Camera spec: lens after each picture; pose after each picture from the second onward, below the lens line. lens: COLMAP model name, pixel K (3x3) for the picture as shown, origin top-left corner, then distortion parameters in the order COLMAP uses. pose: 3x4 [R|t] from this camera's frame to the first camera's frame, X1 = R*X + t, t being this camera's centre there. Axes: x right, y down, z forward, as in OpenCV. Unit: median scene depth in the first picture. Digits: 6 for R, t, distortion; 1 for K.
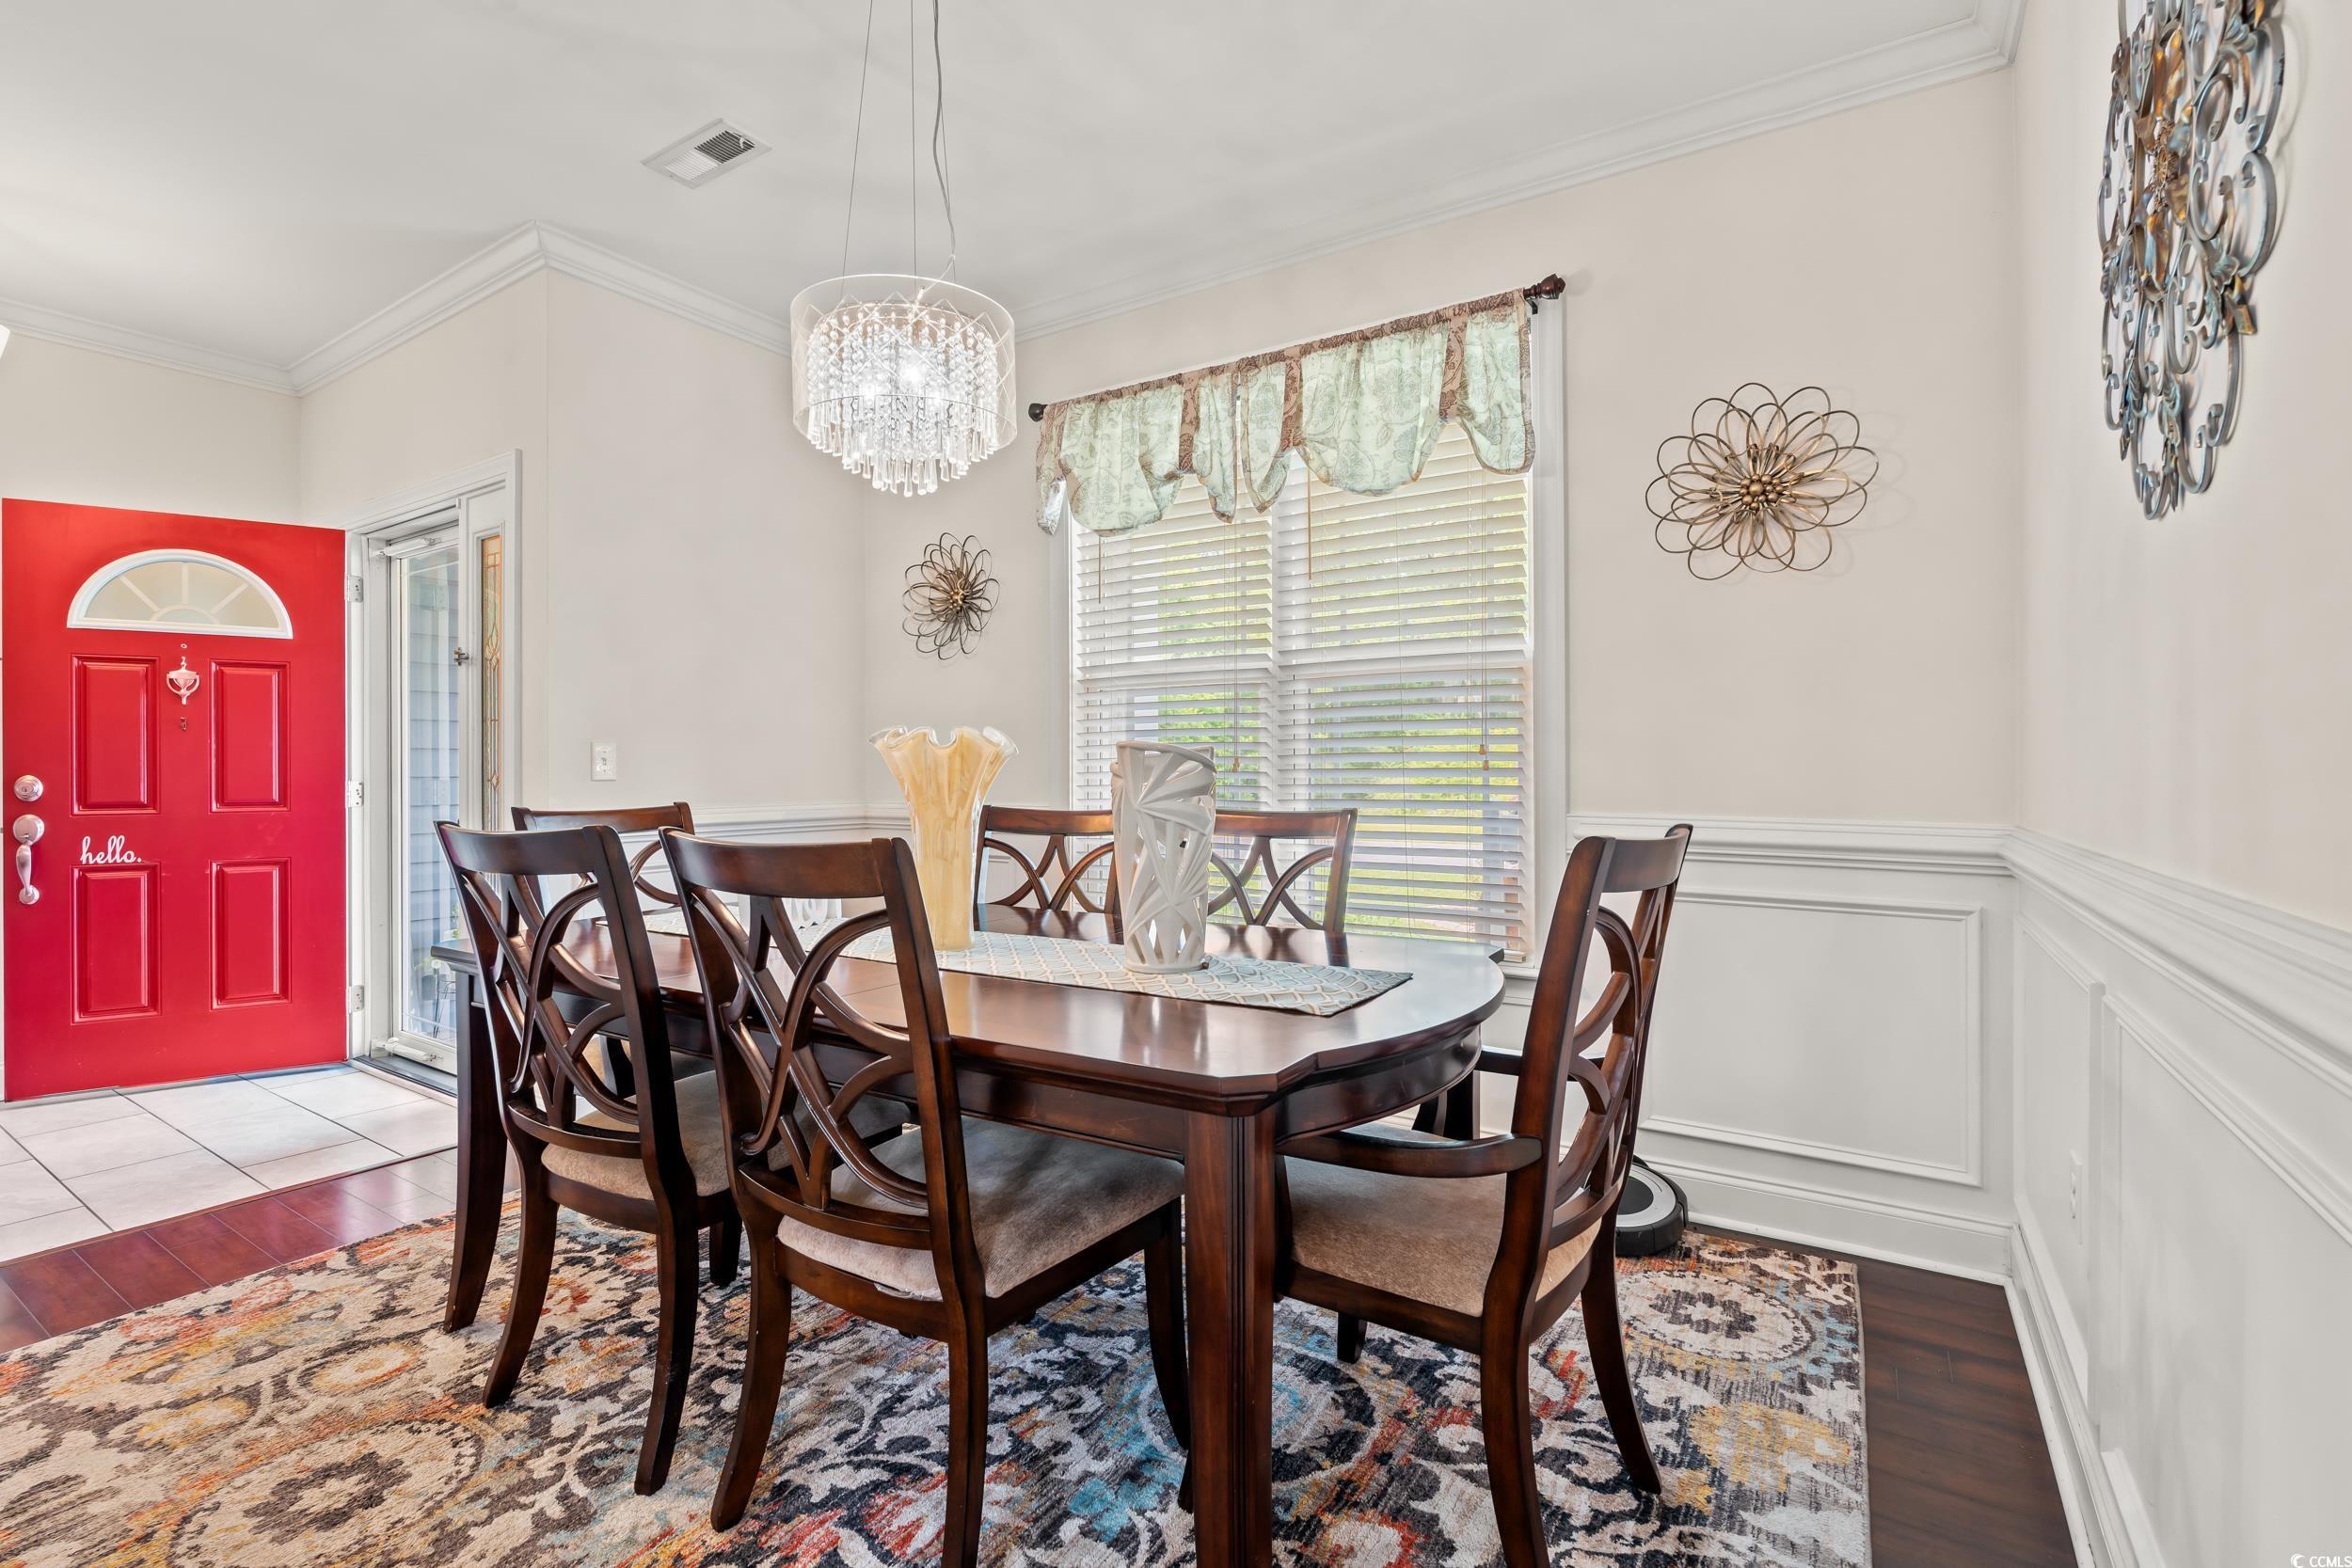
lens RADIAL K [[1033.4, 0, 1179.5], [0, 1033.4, 781.8], [0, 0, 1]] dist [-0.010396, -0.000233]
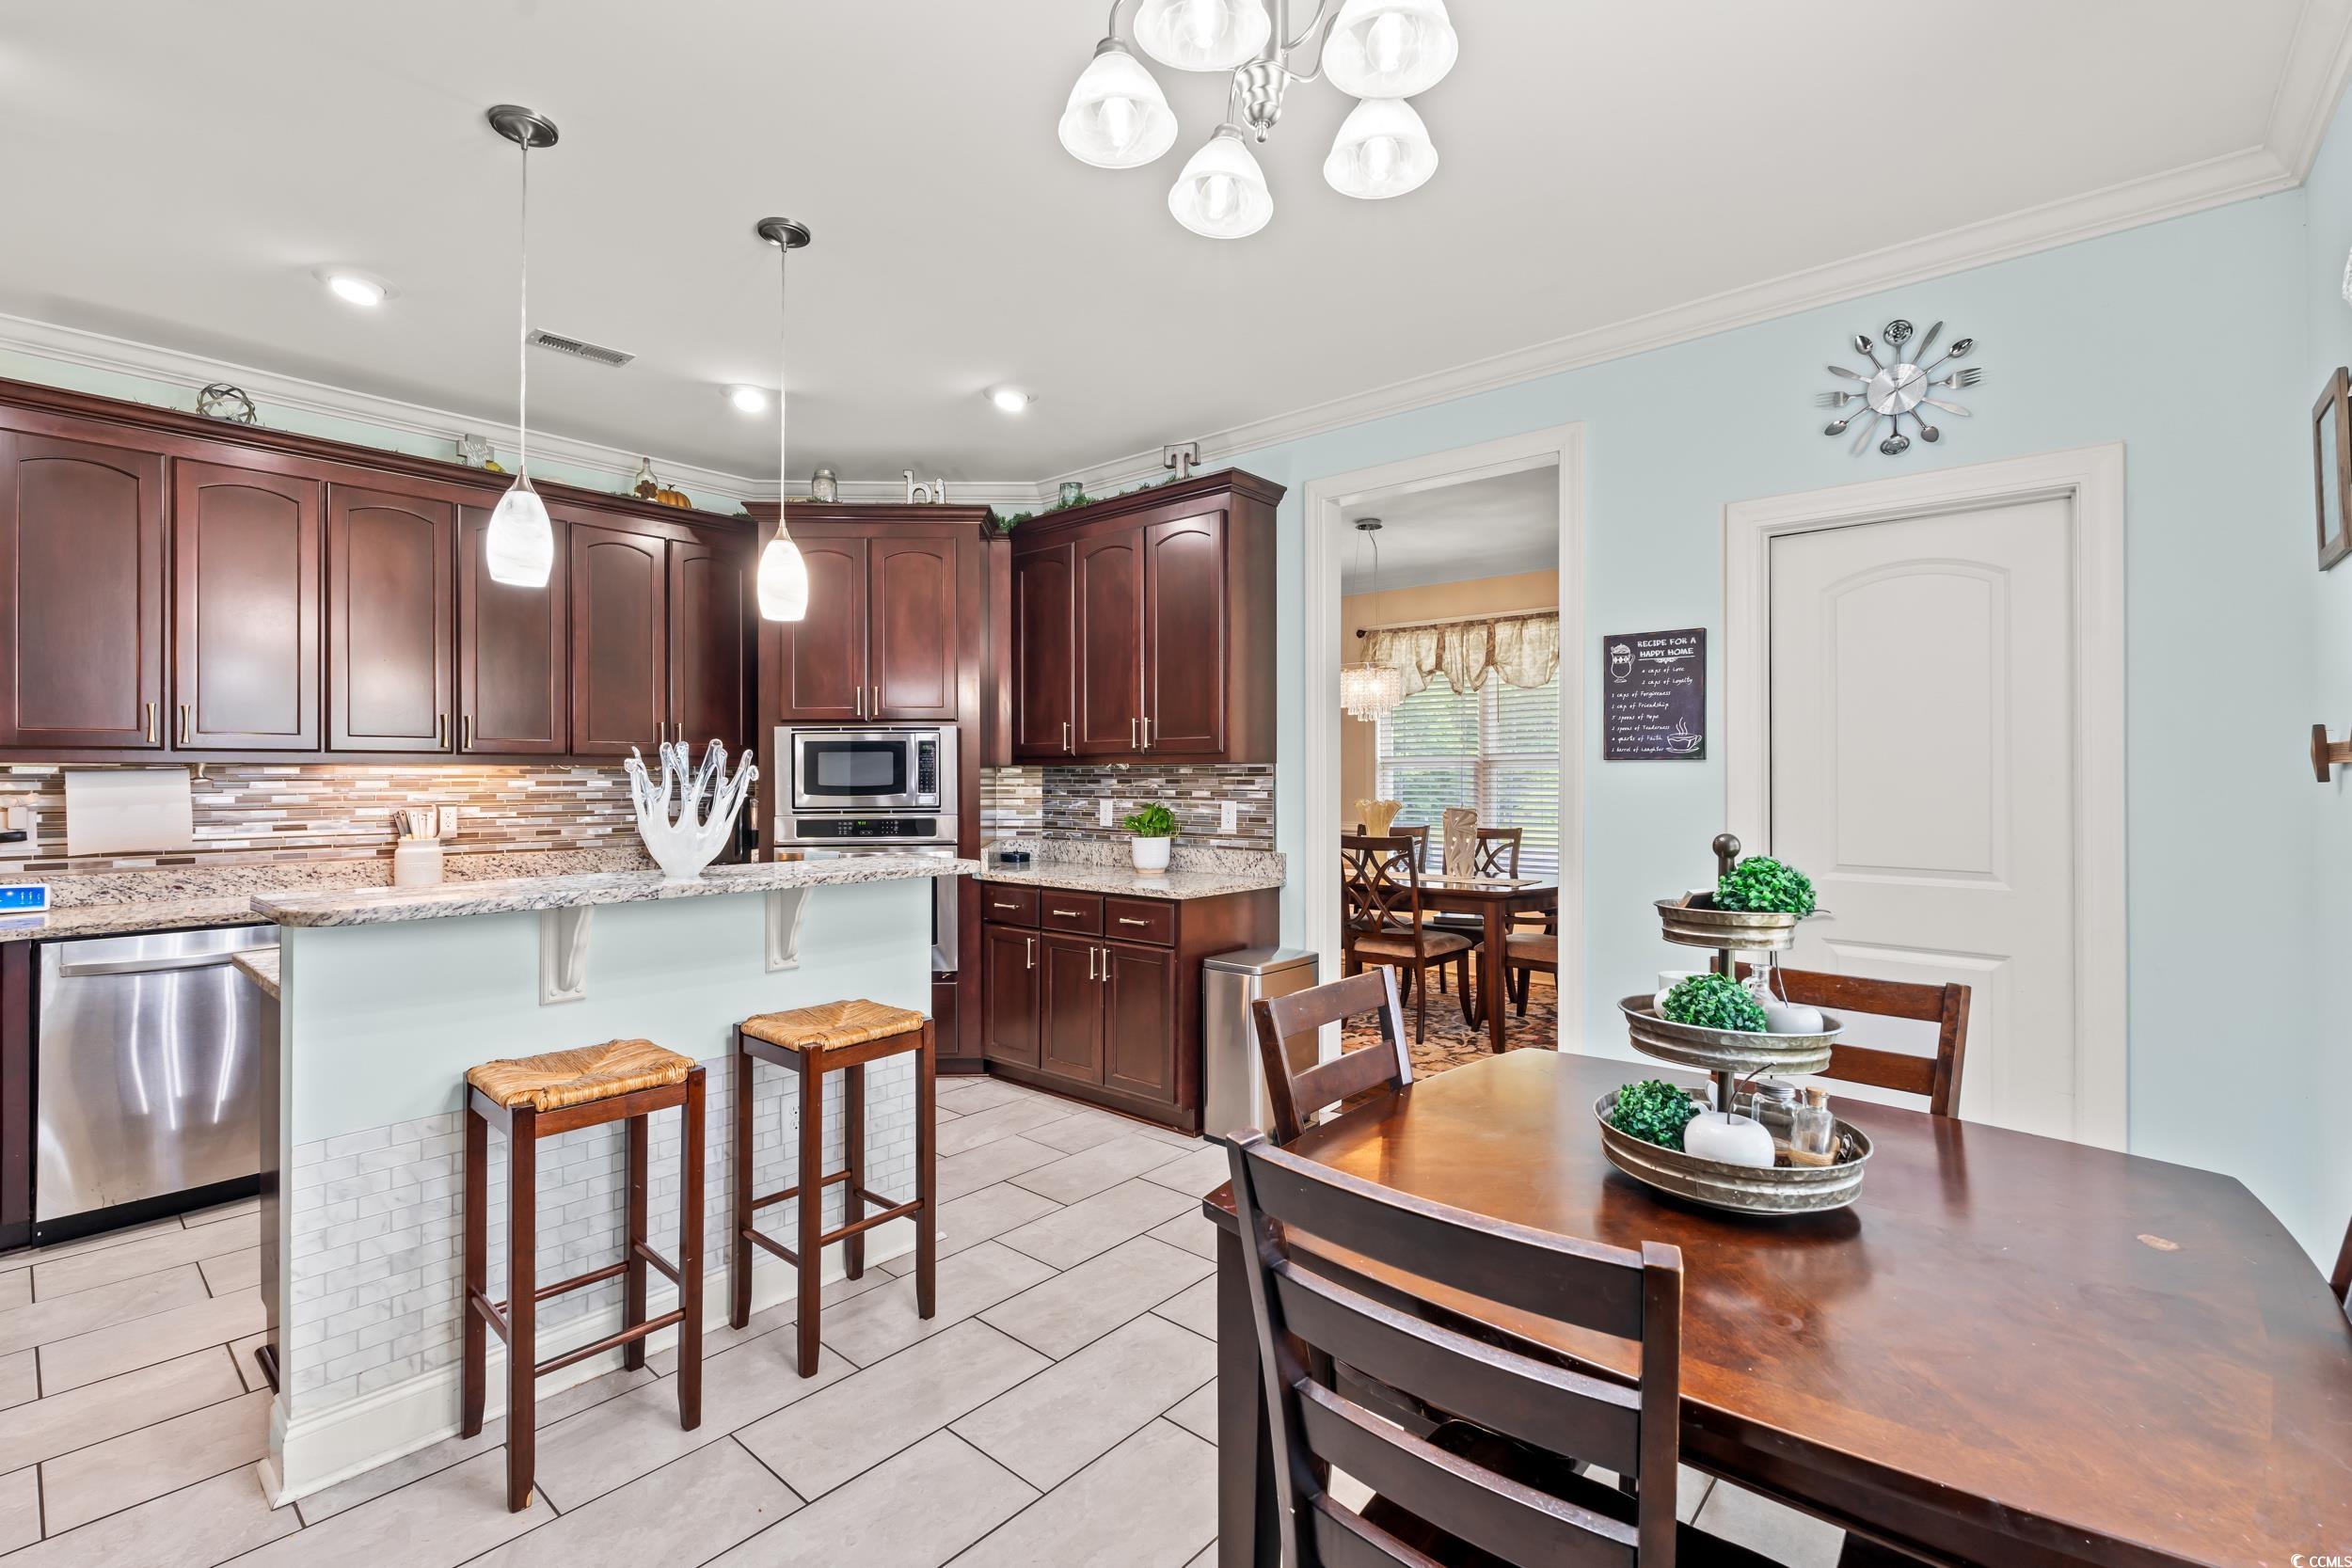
lens RADIAL K [[1033.4, 0, 1175.8], [0, 1033.4, 777.4], [0, 0, 1]] dist [-0.010396, -0.000233]
pose [[0.990511, 0.002634, -0.137410, -0.255689], [-0.003766, 0.999961, -0.007980, -0.058662], [0.137383, 0.008422, 0.990482, -1.293125]]
